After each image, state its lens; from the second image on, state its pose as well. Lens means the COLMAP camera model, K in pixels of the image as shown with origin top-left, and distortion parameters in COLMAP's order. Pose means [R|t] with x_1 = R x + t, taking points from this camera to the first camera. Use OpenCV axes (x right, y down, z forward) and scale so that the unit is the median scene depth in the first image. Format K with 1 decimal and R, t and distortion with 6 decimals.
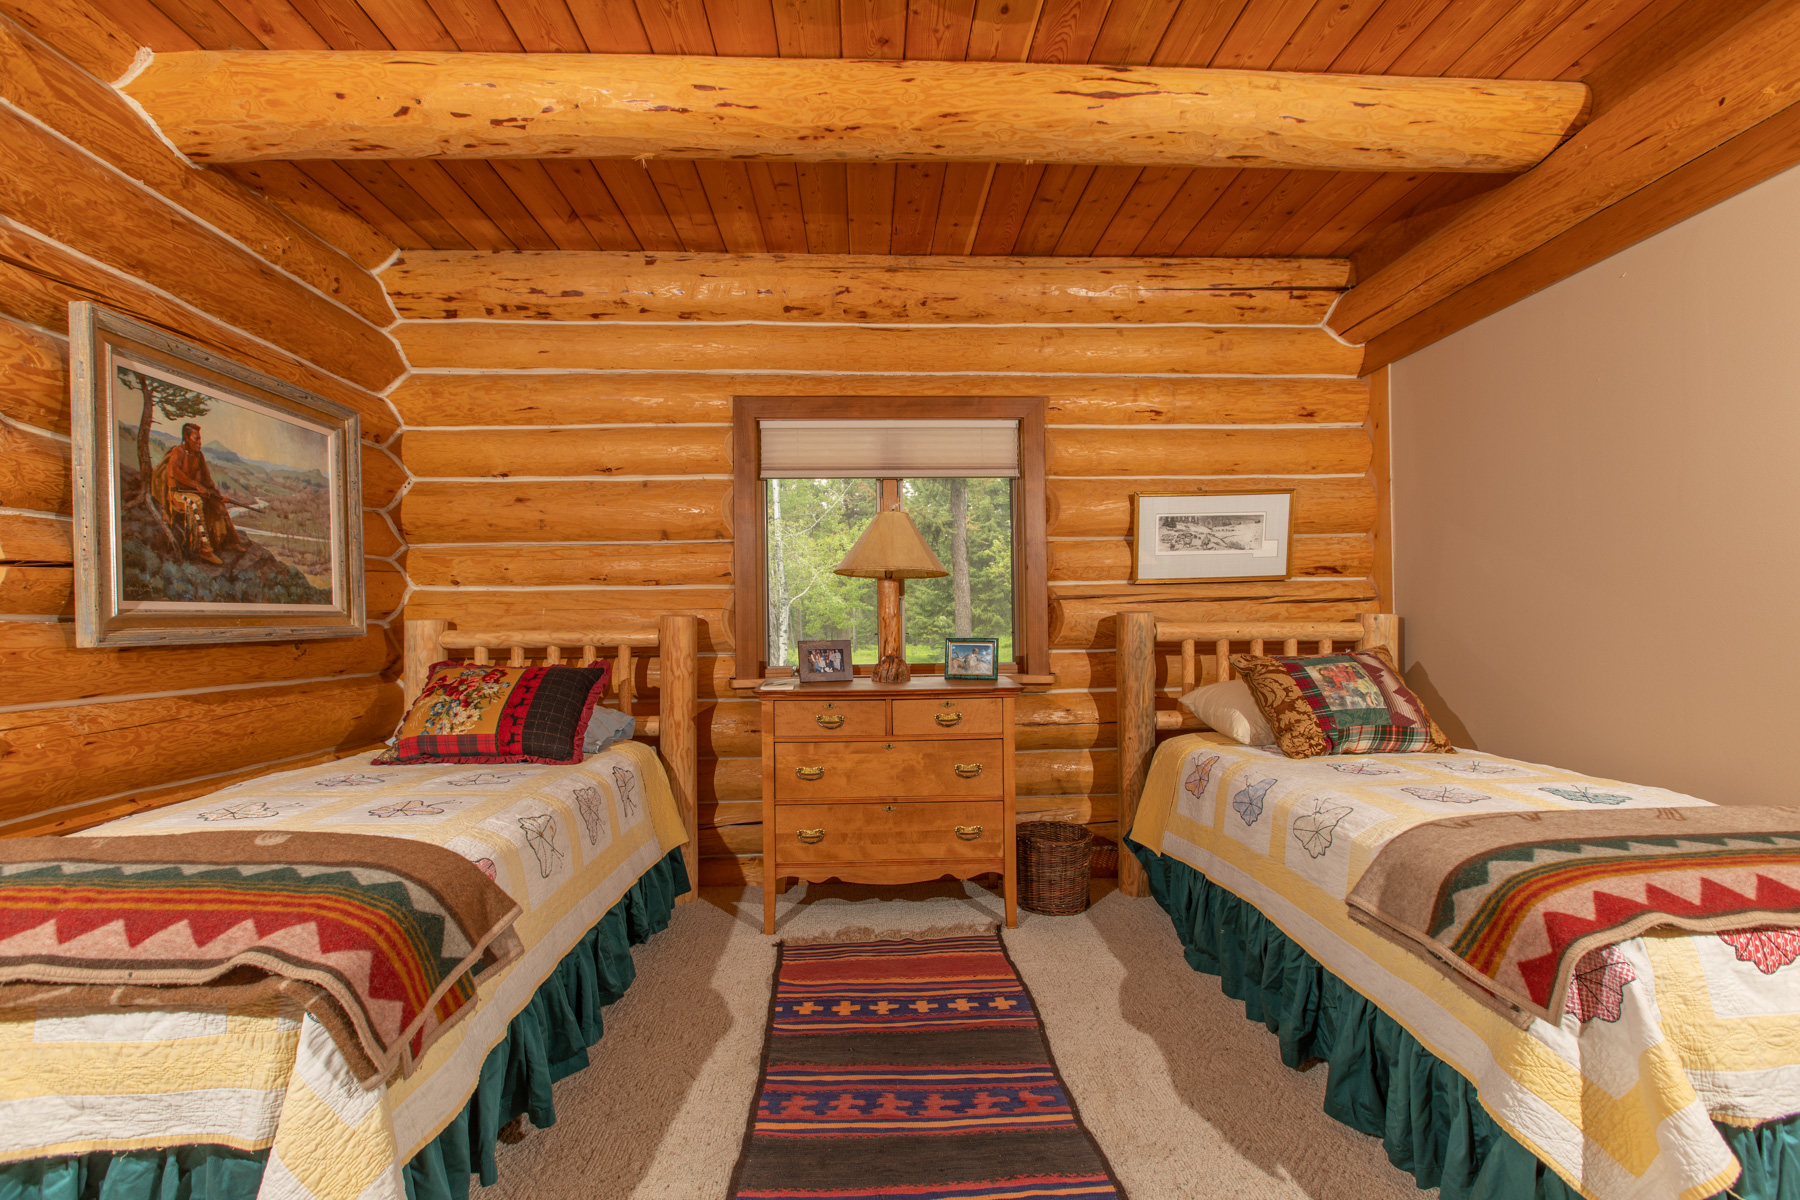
lens RADIAL K [[797.5, 0, 898.3], [0, 797.5, 604.1], [0, 0, 1]] dist [-0.000018, -0.000093]
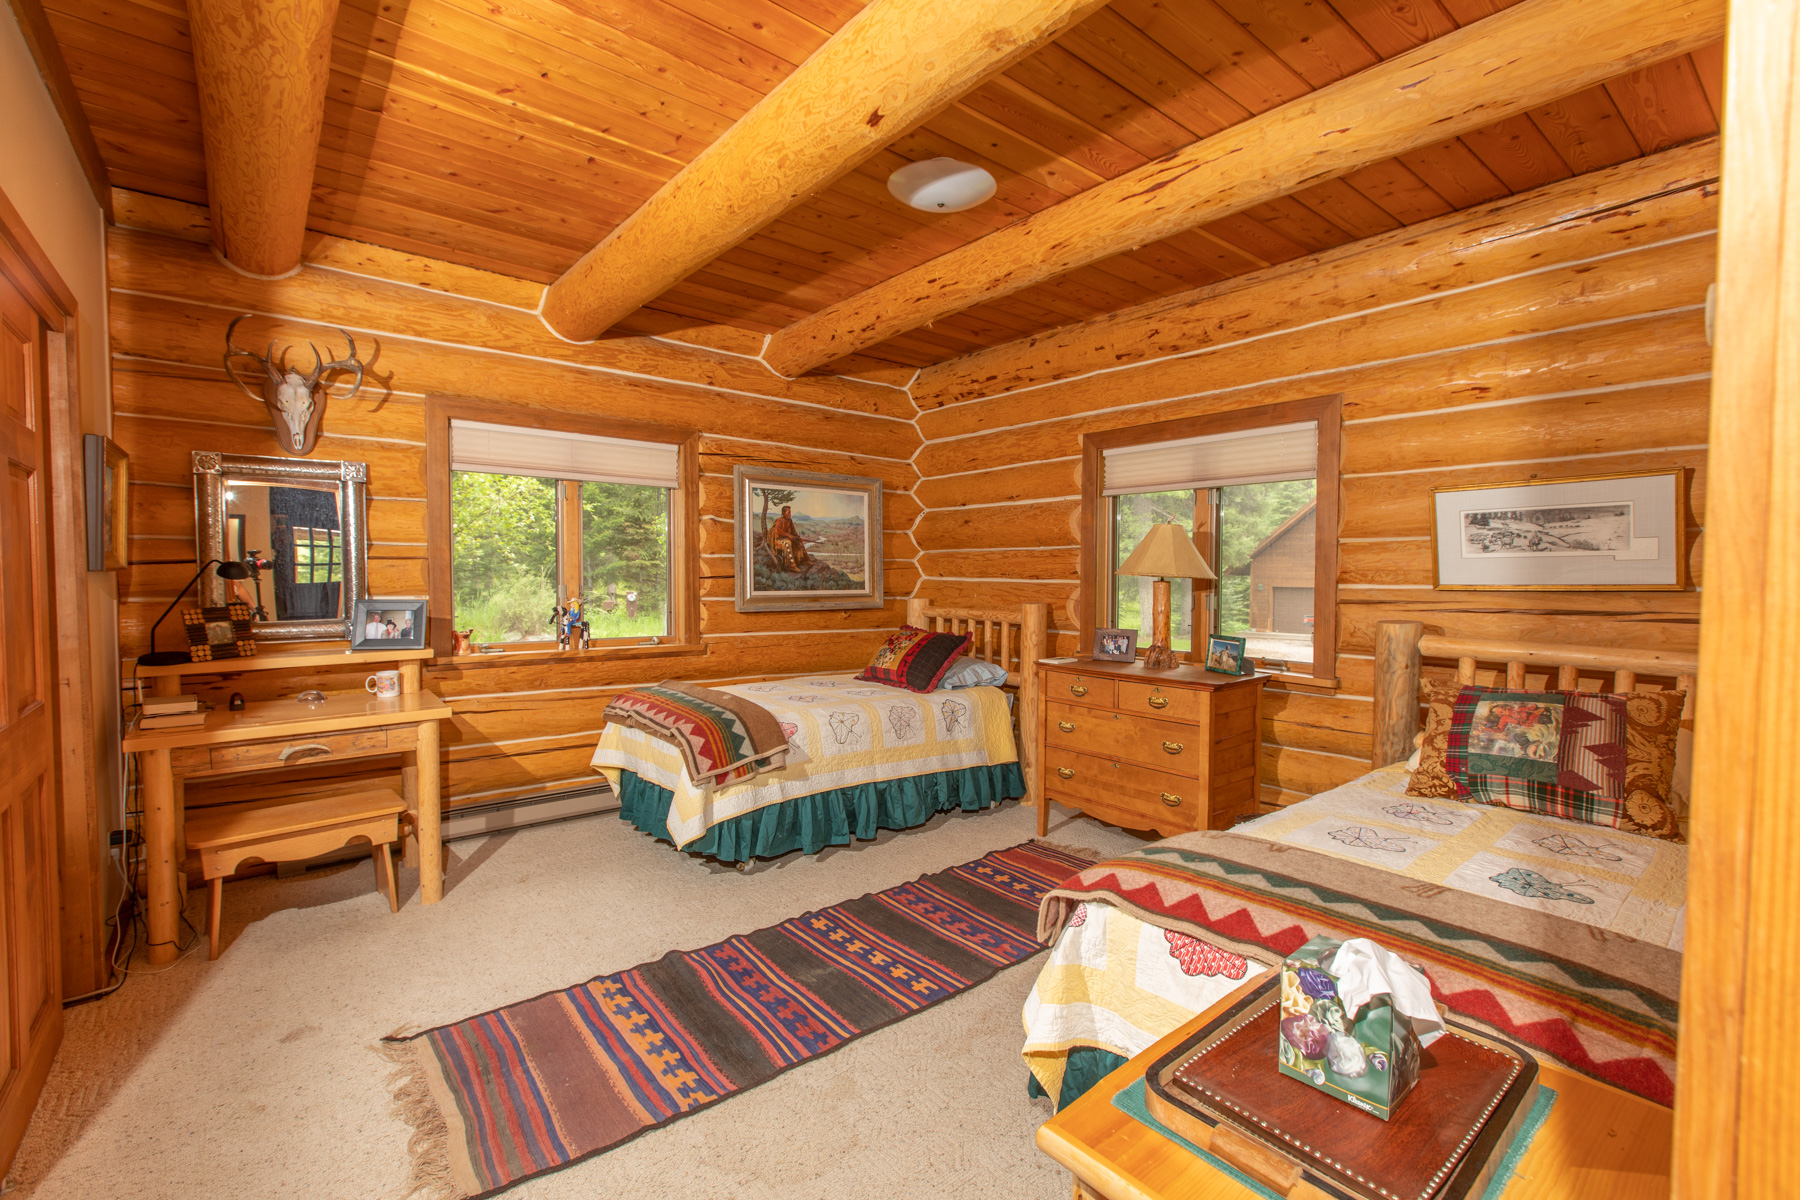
lens RADIAL K [[797.5, 0, 898.3], [0, 797.5, 604.1], [0, 0, 1]] dist [-0.000018, -0.000093]
pose [[0.596487, 0.047821, -0.801196, 0.782041], [-0.002131, 0.998314, 0.058000, -0.071401], [0.802620, -0.032889, 0.595584, -0.020040]]
